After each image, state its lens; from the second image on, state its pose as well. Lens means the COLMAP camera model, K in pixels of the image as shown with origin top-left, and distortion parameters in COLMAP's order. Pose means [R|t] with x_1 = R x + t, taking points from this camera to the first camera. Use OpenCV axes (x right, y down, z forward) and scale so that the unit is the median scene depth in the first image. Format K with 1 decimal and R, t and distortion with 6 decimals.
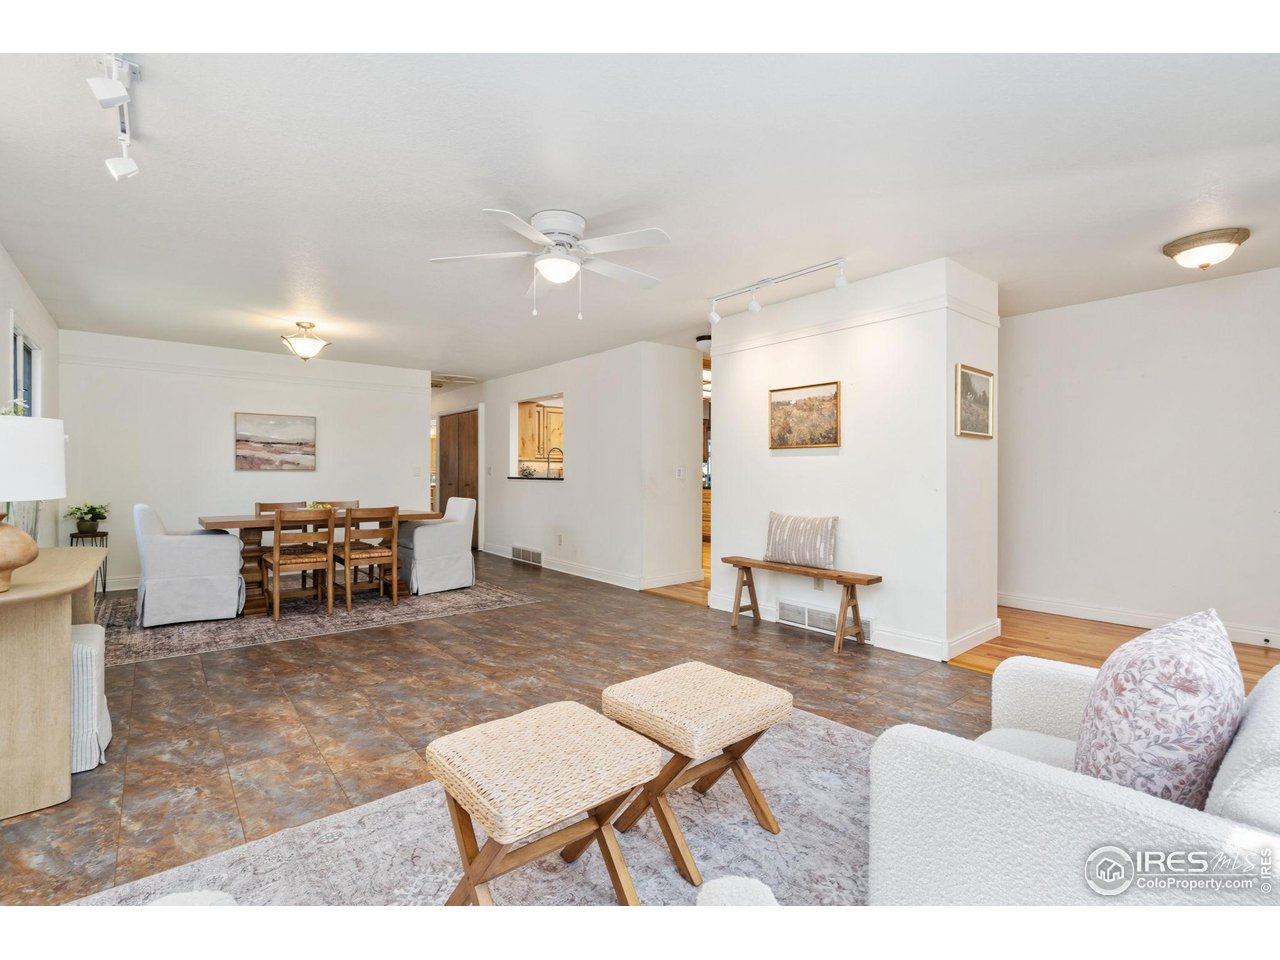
lens RADIAL K [[584.9, 0, 641.4], [0, 584.9, 475.9], [0, 0, 1]] dist [-0.004815, -0.000184]
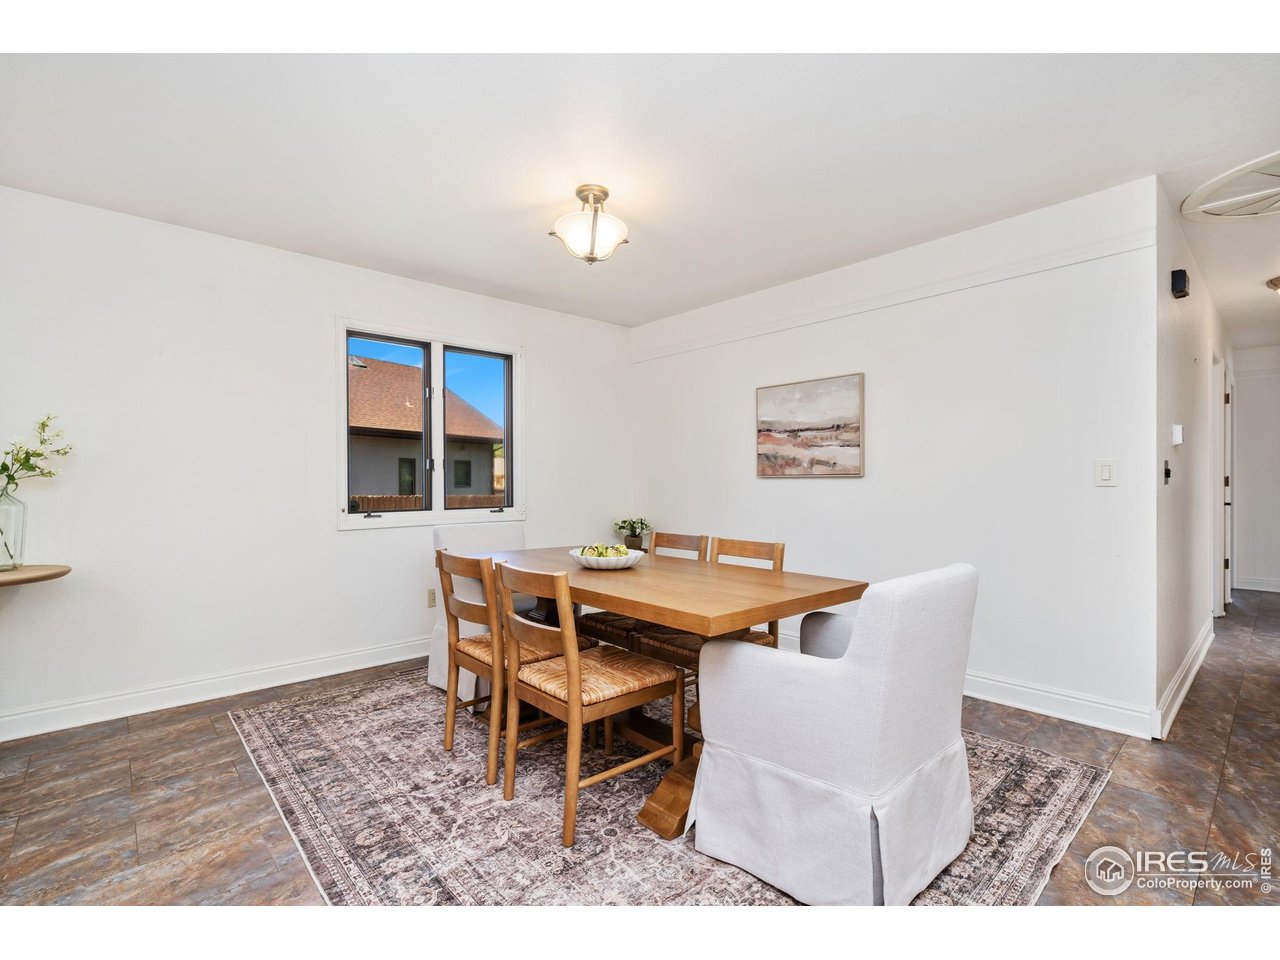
lens RADIAL K [[584.9, 0, 641.9], [0, 584.9, 483.1], [0, 0, 1]] dist [-0.004815, -0.000184]
pose [[0.046992, -0.001319, -0.998894, -0.051021], [-0.007496, 0.999971, -0.001673, -0.000913], [0.998867, 0.007566, 0.046981, 0.817462]]
